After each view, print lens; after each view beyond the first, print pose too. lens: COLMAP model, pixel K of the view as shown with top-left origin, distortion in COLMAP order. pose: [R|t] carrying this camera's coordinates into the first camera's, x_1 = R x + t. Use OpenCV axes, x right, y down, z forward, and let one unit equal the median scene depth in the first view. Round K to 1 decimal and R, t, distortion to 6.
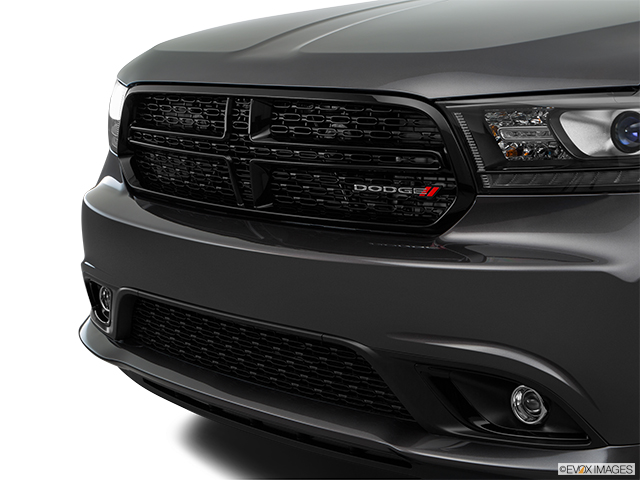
lens RADIAL K [[1179.2, 0, 320.0], [0, 1179.2, 240.0], [0, 0, 1]] dist [0.031354, 0.168442]
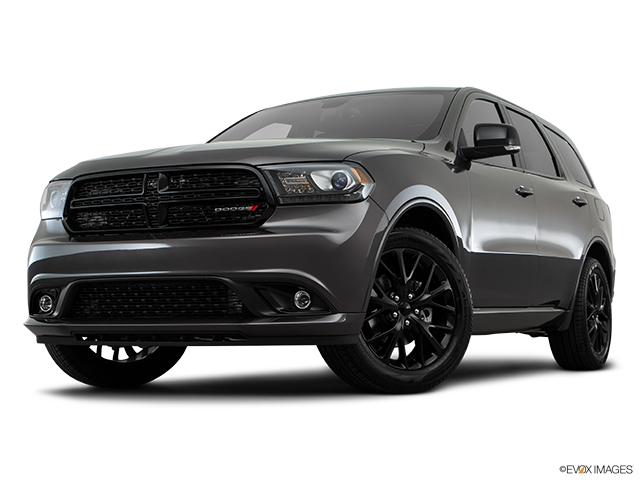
lens RADIAL K [[1179.2, 0, 320.0], [0, 1179.2, 240.0], [0, 0, 1]] dist [0.031354, 0.168442]
pose [[0.950077, 0.020137, 0.311366, -0.461559], [0.053773, 0.972417, -0.226968, 0.511012], [-0.307348, 0.232380, 0.922787, -1.022704]]
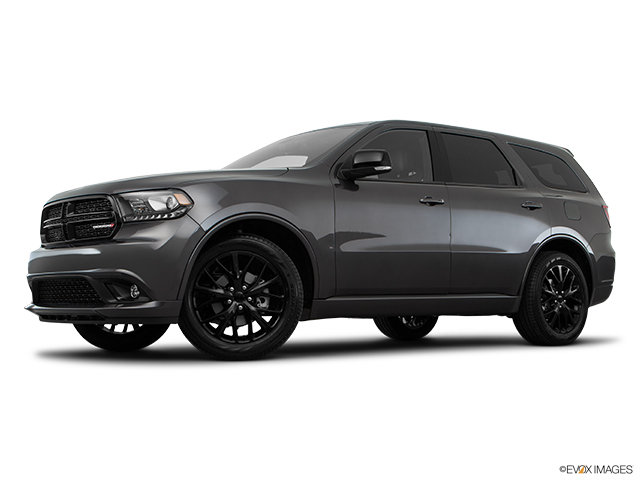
lens RADIAL K [[890.4, 0, 320.0], [0, 890.4, 240.0], [0, 0, 1]] dist [0.018285, 0.017564]
pose [[0.996687, -0.004549, -0.081206, 0.803258], [-0.014478, 0.972564, -0.232185, 0.514912], [0.080035, 0.232591, 0.969276, -1.161220]]
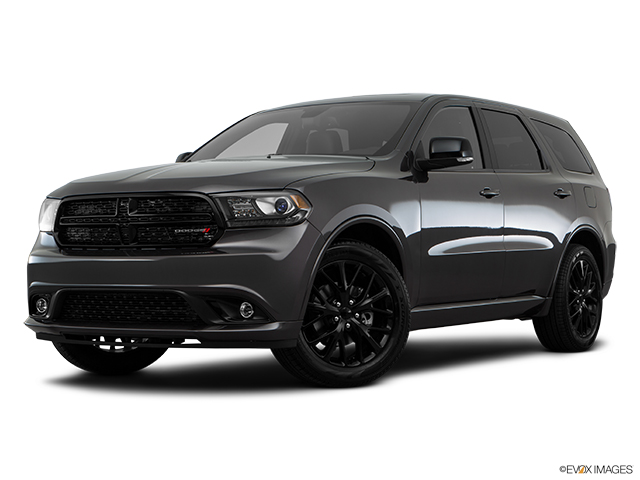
lens RADIAL K [[1293.3, 0, 320.0], [0, 1293.3, 240.0], [0, 0, 1]] dist [0.045525, 0.187792]
pose [[0.974395, 0.002547, 0.224827, -0.291233], [0.037966, 0.983713, -0.175691, 0.471860], [-0.221612, 0.179729, 0.958429, -1.696879]]
